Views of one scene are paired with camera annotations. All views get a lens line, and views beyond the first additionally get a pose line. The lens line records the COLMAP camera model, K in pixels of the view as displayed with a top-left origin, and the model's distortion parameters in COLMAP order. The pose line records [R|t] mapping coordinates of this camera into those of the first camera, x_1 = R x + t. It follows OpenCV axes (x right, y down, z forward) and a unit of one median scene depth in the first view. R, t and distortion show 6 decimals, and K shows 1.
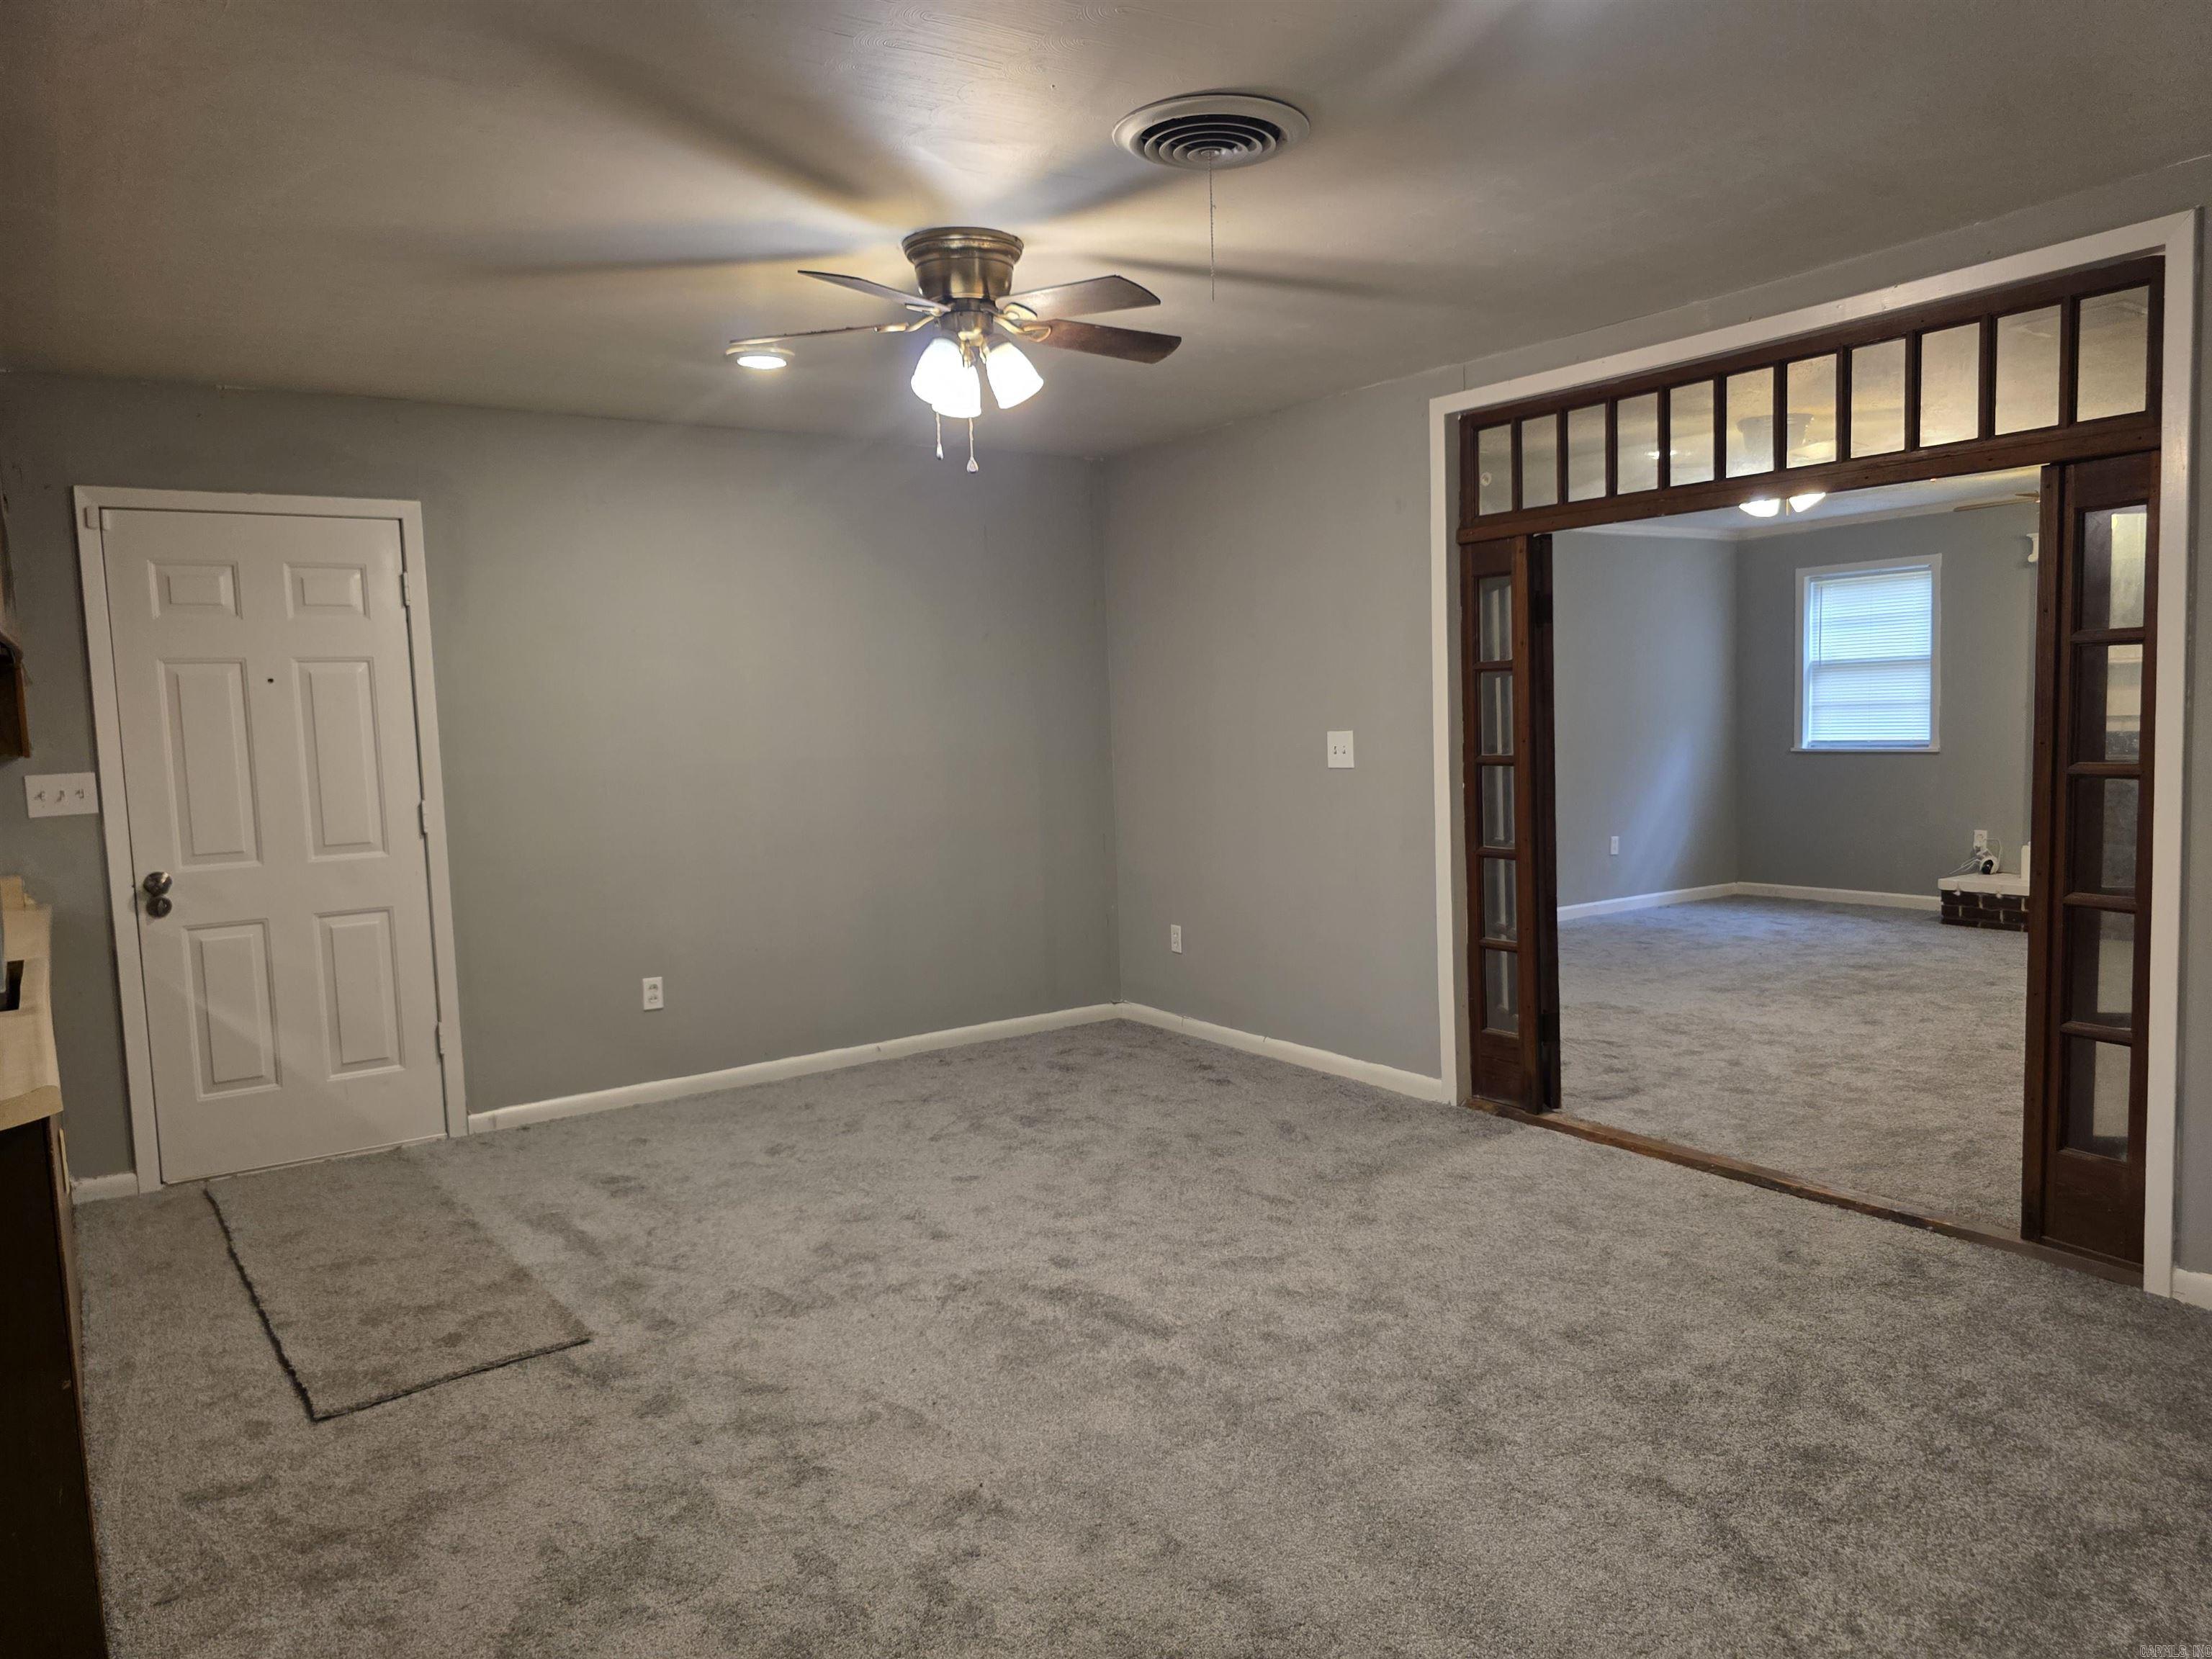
lens RADIAL K [[1505.3, 0, 1125.9], [0, 1505.3, 838.3], [0, 0, 1]] dist [0.061673, -0.071856]
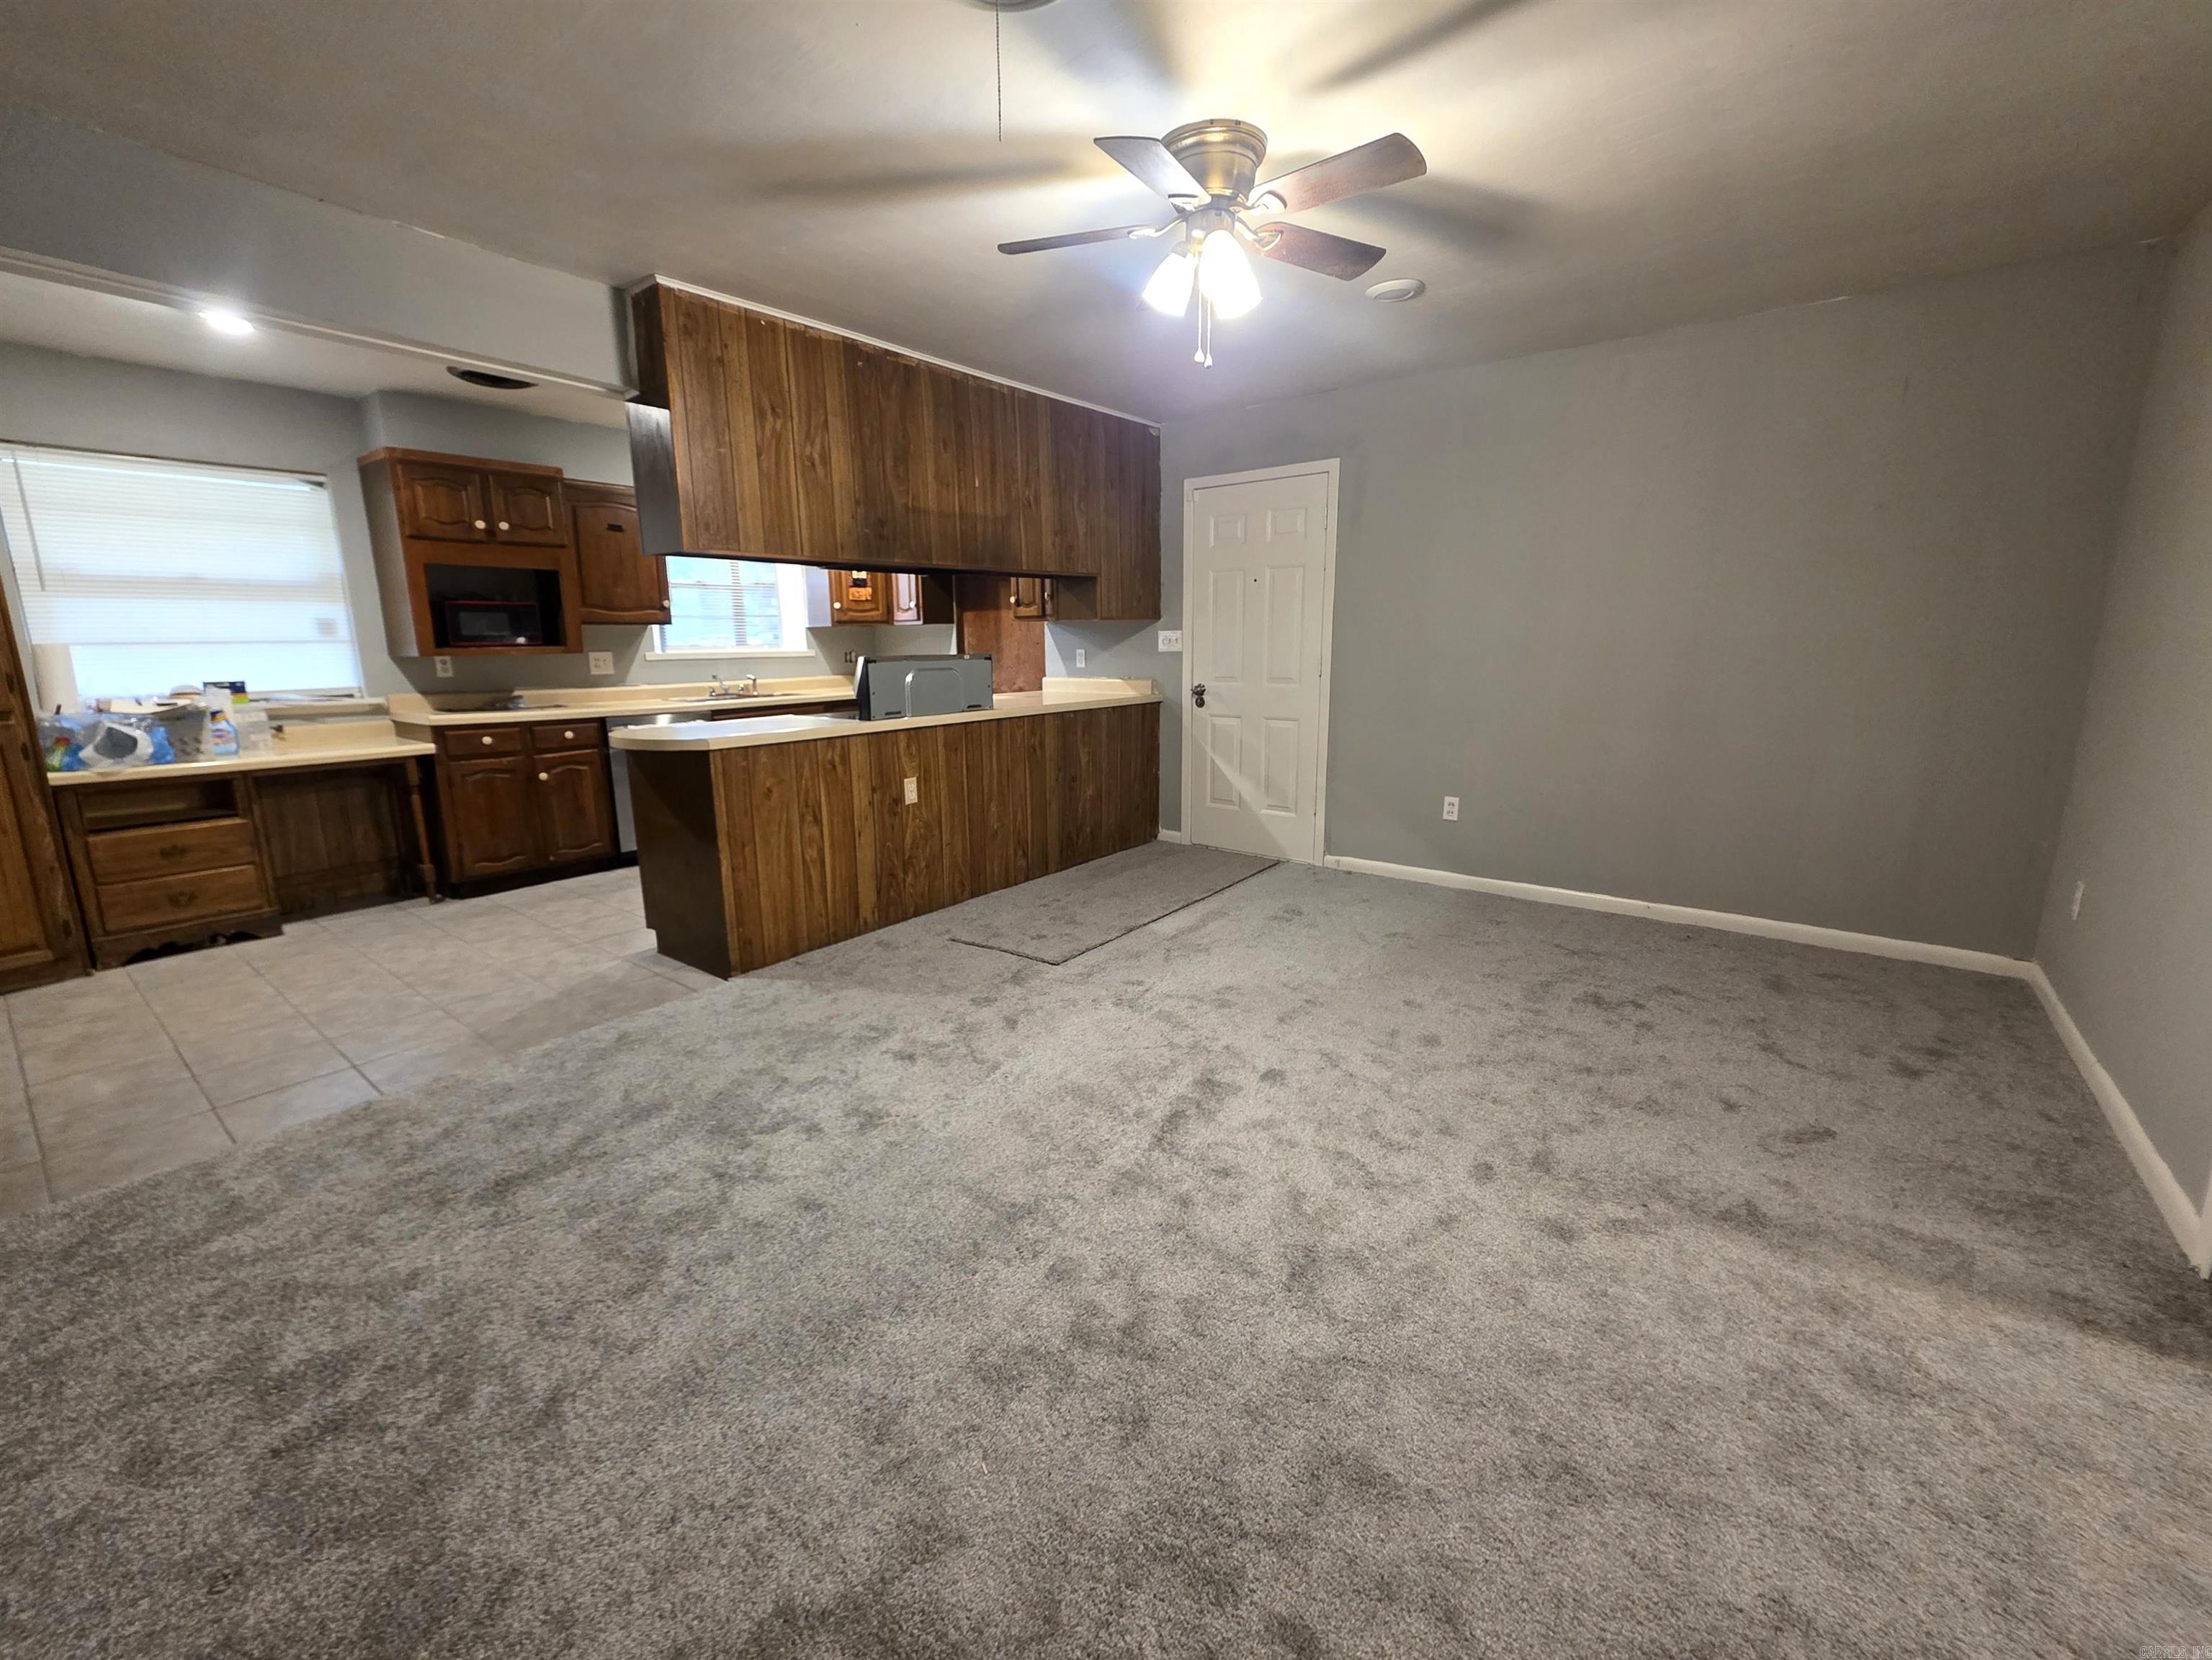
lens RADIAL K [[898.4, 0, 1085.0], [0, 898.4, 812.4], [0, 0, 1]] dist [0.000639, -0.000144]
pose [[0.278374, 0.213576, -0.936426, 0.501948], [-0.084634, 0.976625, 0.197585, -0.037301], [0.956737, 0.024251, 0.289943, 0.641349]]
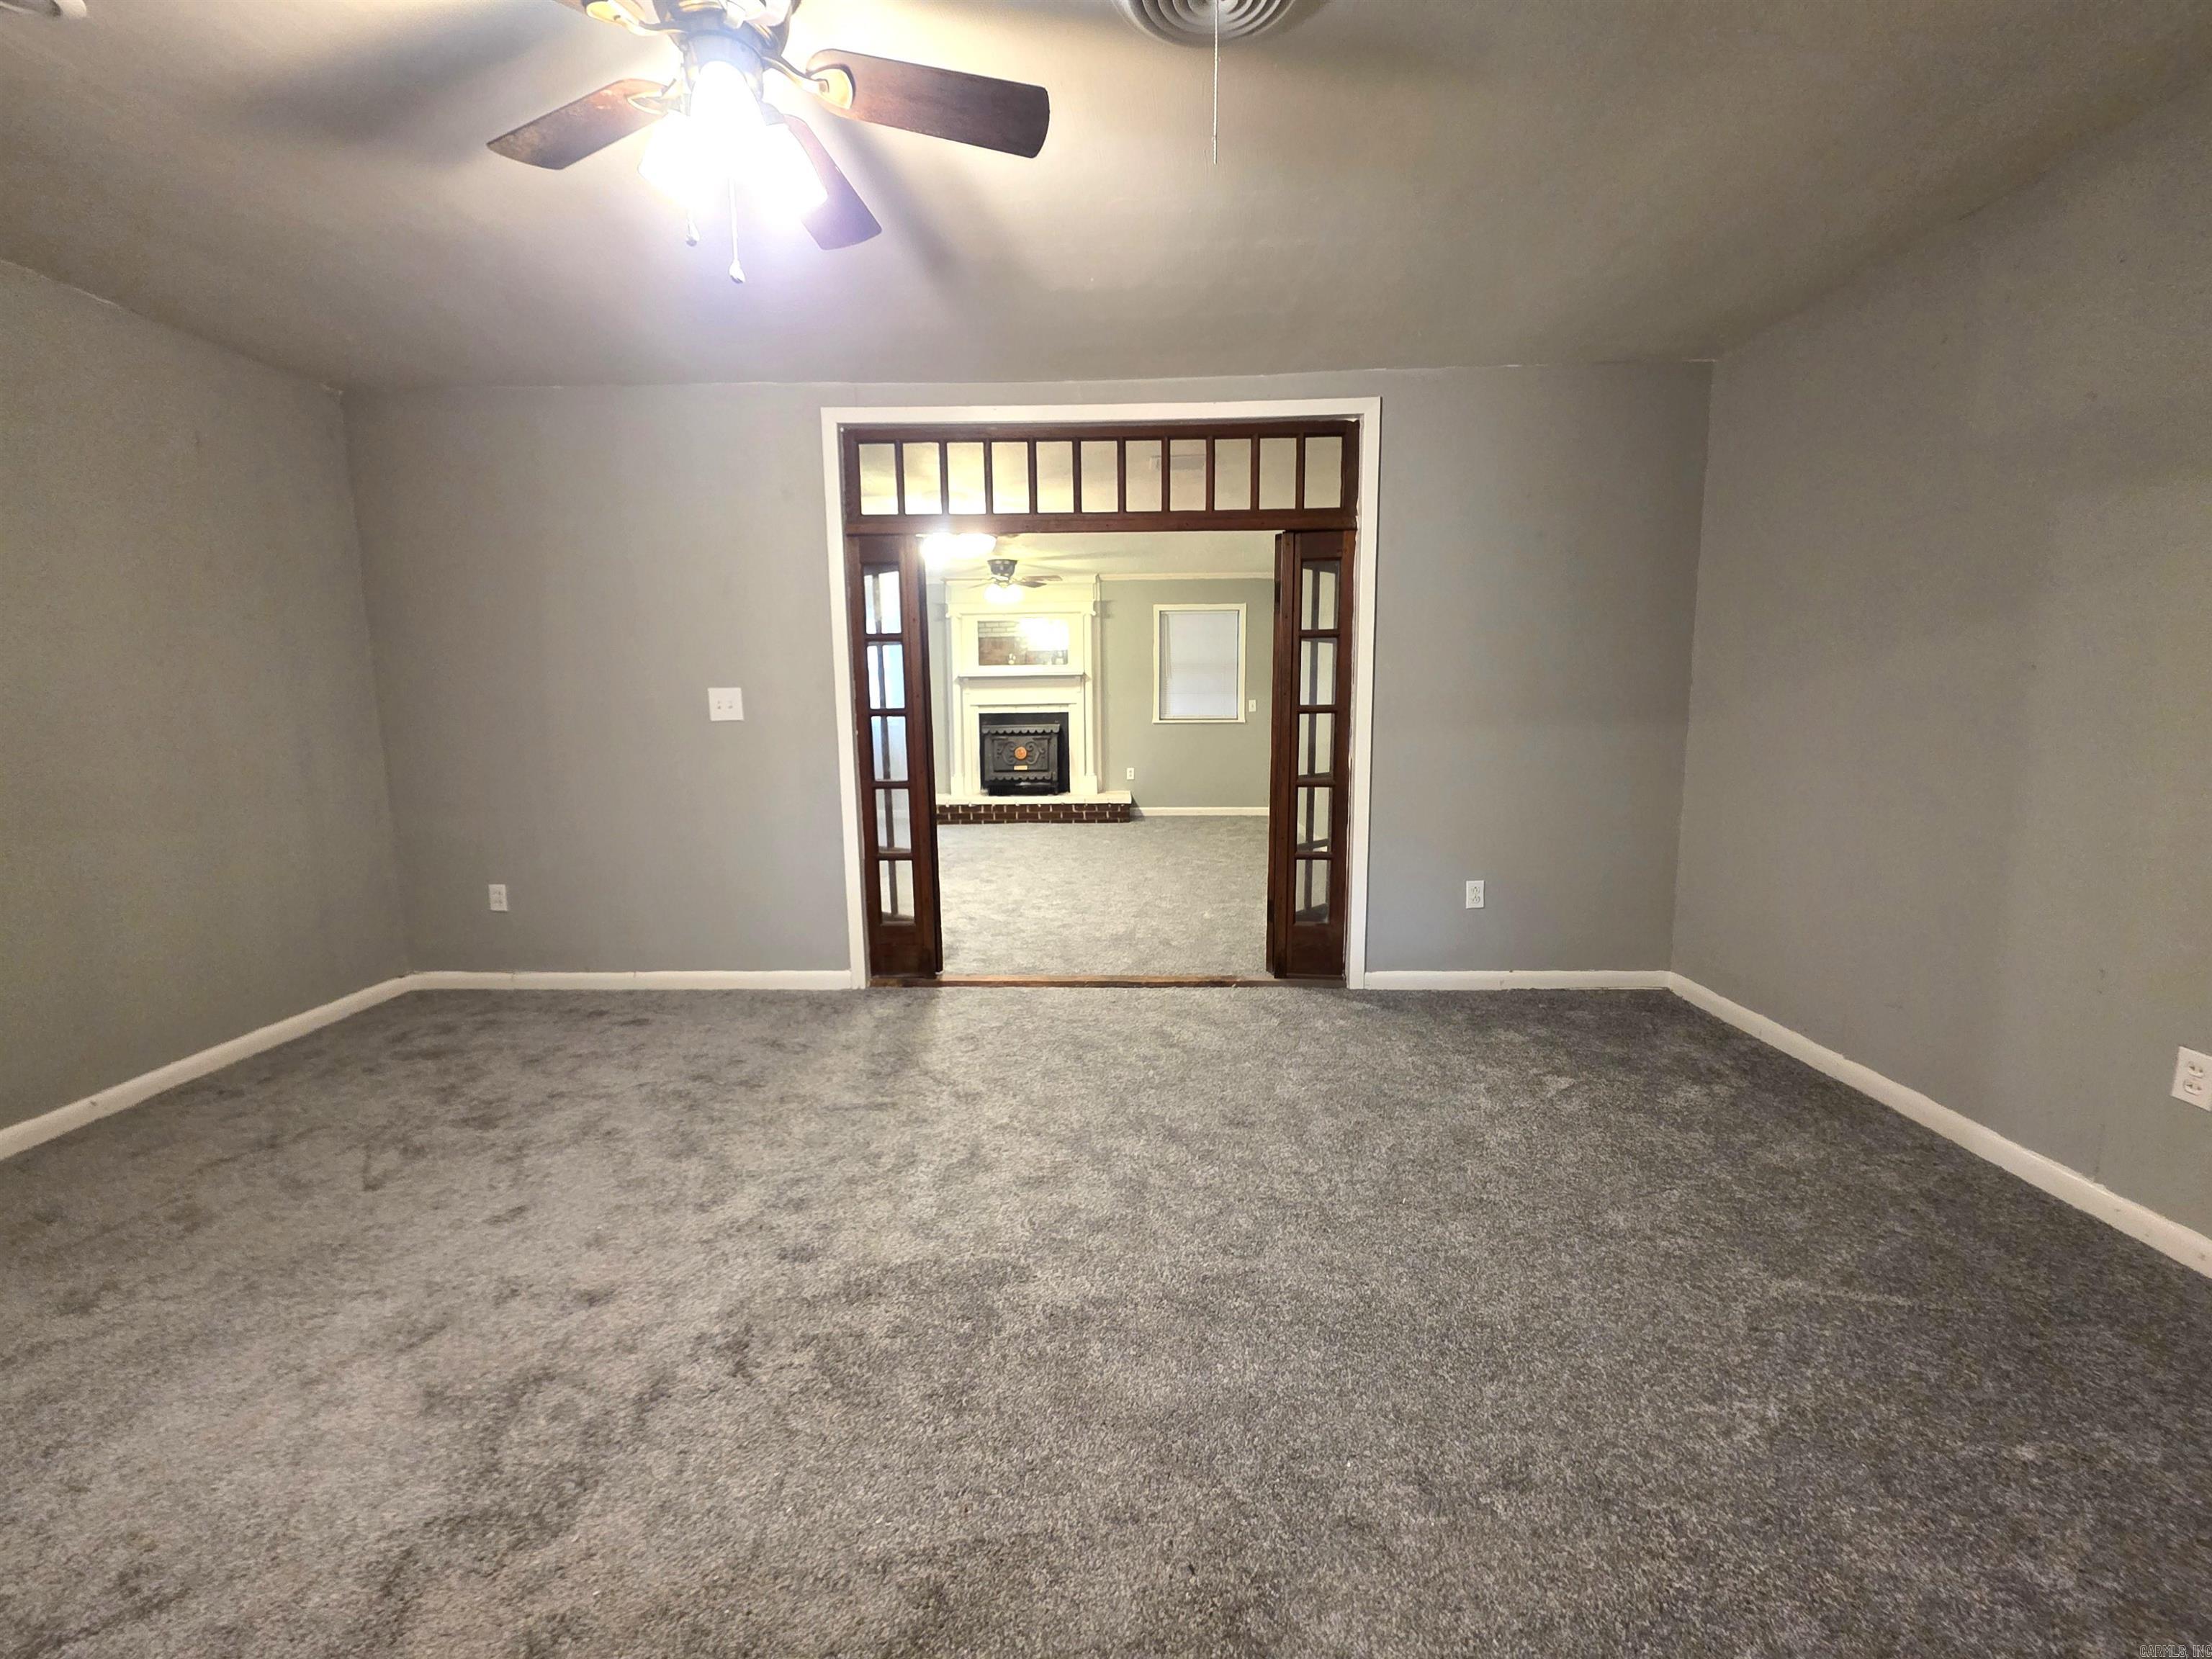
lens RADIAL K [[885.3, 0, 1091.9], [0, 885.3, 814.1], [0, 0, 1]] dist [0.000518, -0.000215]
pose [[0.596049, -0.080007, 0.798952, -0.323758], [0.062286, 0.996632, 0.053335, 0.006473], [-0.800529, 0.017973, 0.599025, 0.532783]]
